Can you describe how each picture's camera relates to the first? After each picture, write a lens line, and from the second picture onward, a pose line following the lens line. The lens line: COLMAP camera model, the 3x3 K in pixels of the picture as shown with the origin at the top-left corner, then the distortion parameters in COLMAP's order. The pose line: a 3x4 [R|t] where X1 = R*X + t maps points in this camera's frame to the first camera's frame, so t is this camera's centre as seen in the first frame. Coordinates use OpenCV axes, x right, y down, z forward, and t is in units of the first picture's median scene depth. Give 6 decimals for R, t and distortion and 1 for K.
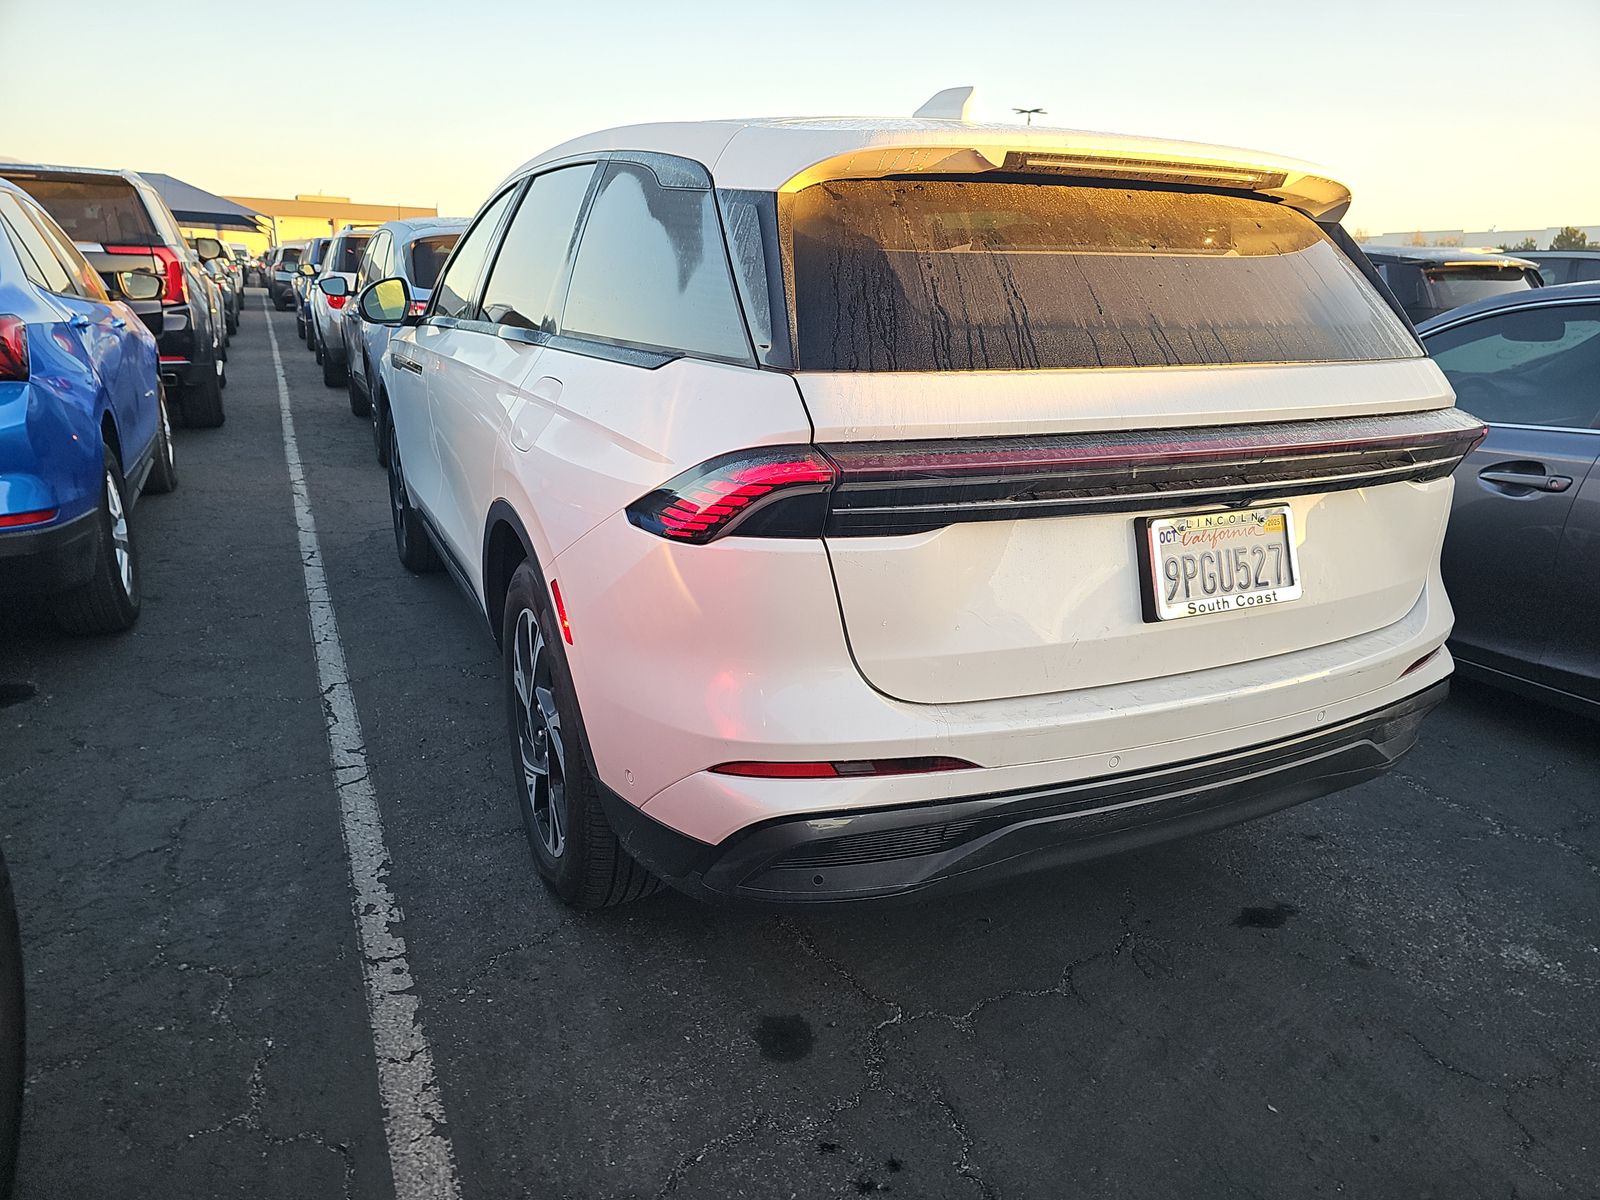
lens RADIAL K [[1084.8, 0, 814.9], [0, 1084.8, 600.1], [0, 0, 1]] dist [0.052967, -0.047881]
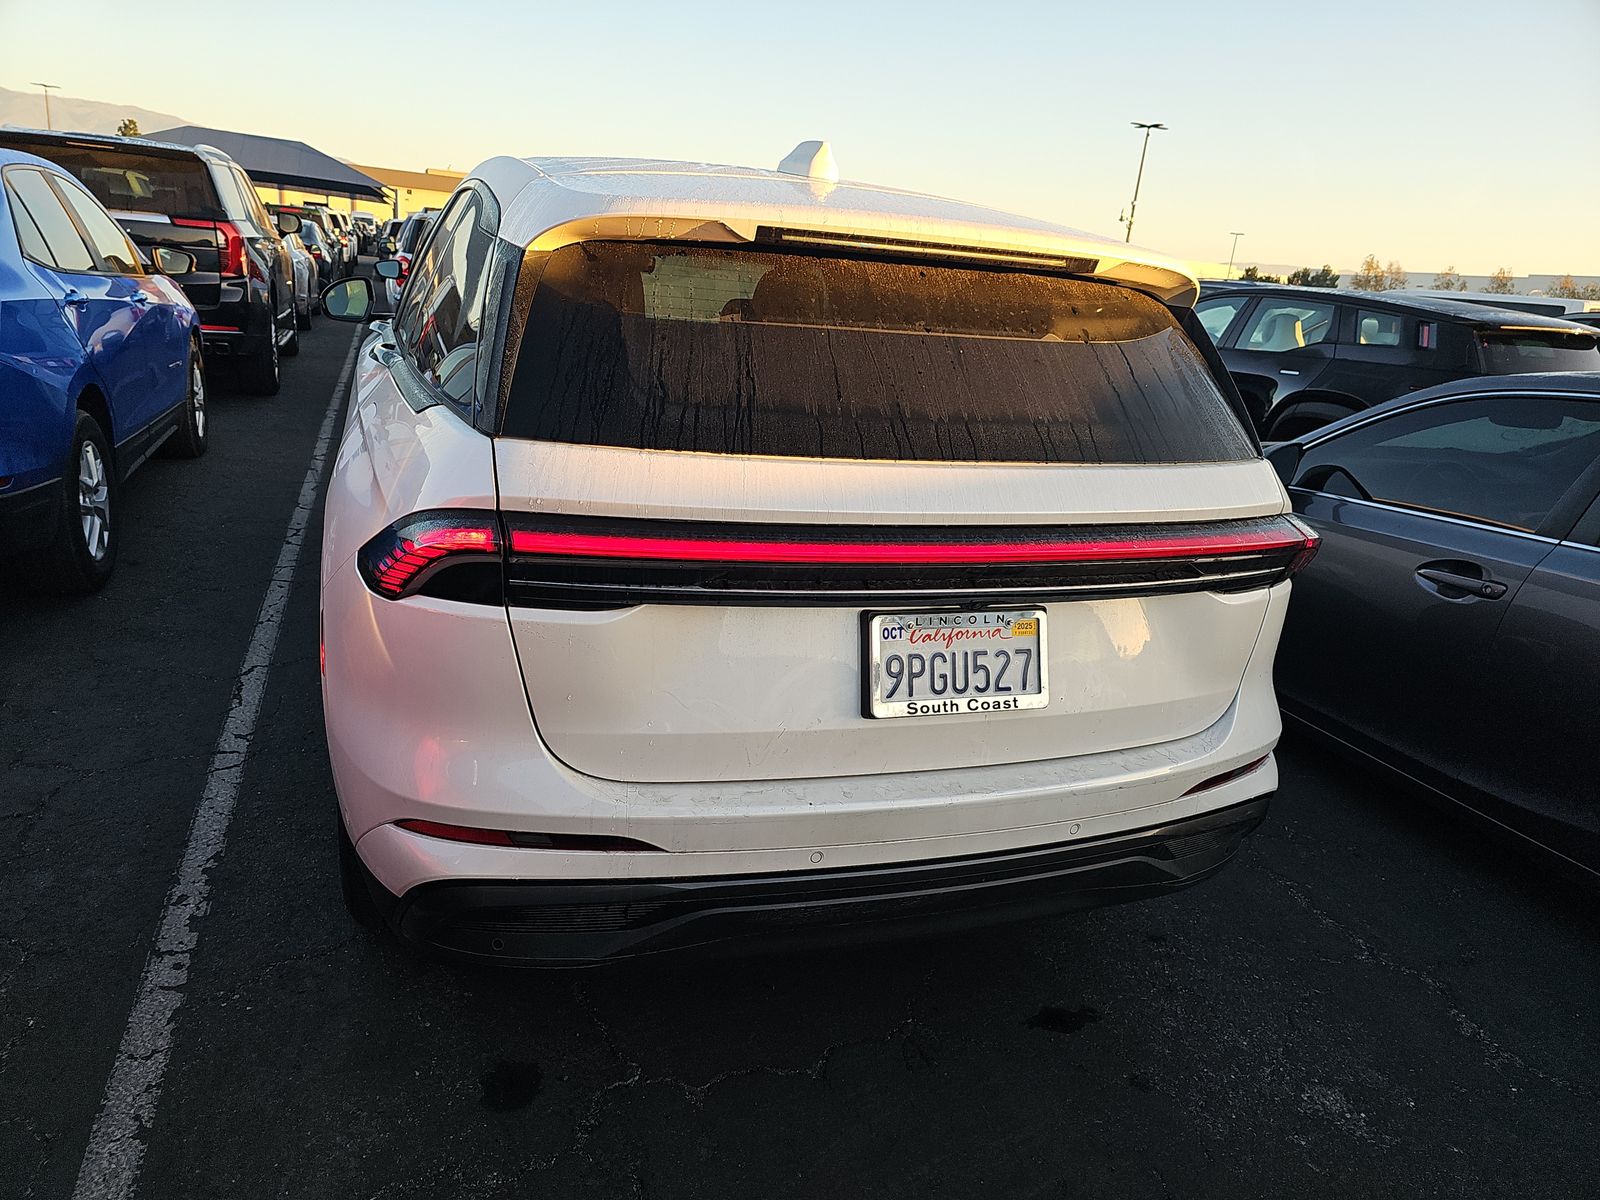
lens RADIAL K [[1084.8, 0, 796.7], [0, 1084.8, 603.3], [0, 0, 1]] dist [0.052967, -0.047881]
pose [[0.990614, 0.096625, -0.096682, 0.284908], [-0.096054, 0.995320, 0.010554, -0.074620], [0.097250, -0.001168, 0.995259, 0.027753]]
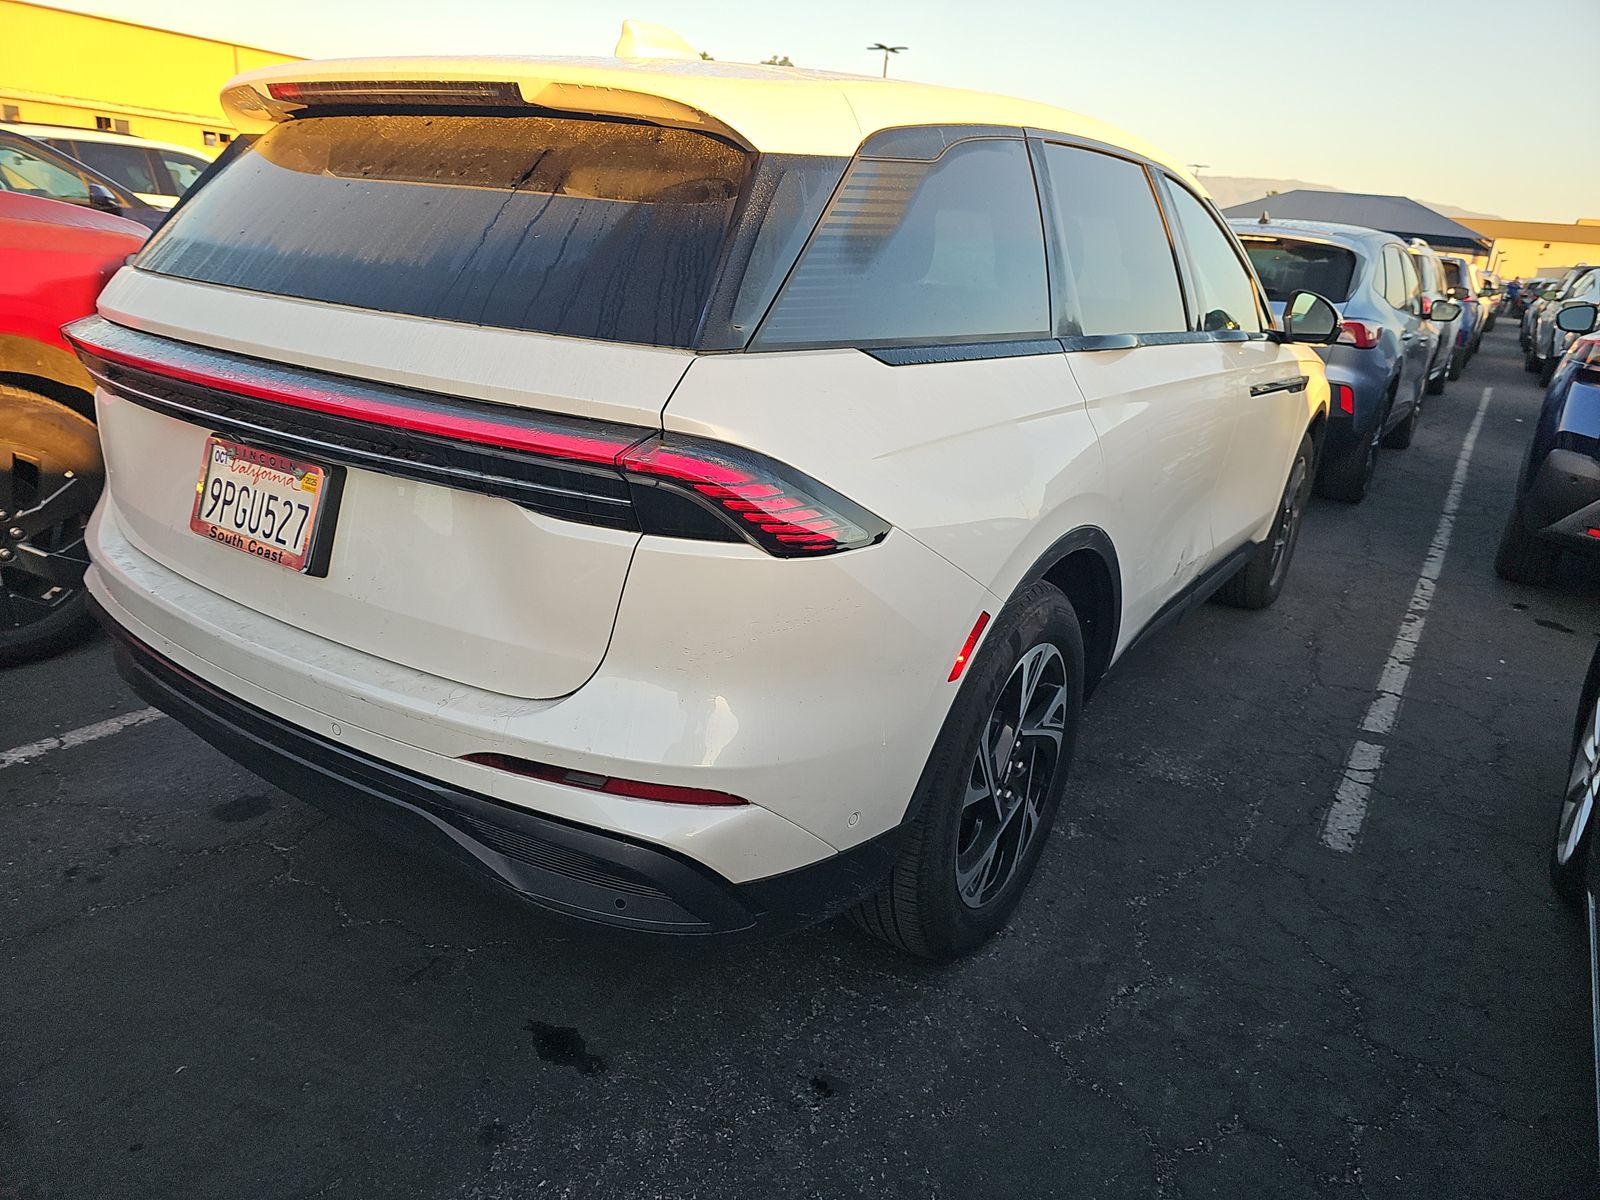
lens RADIAL K [[1084.8, 0, 802.6], [0, 1084.8, 600.6], [0, 0, 1]] dist [0.052967, -0.047881]
pose [[0.479316, 0.288532, -0.828858, 1.257484], [-0.307388, 0.939785, 0.149388, -0.215088], [0.822051, 0.183177, 0.539145, 0.794145]]
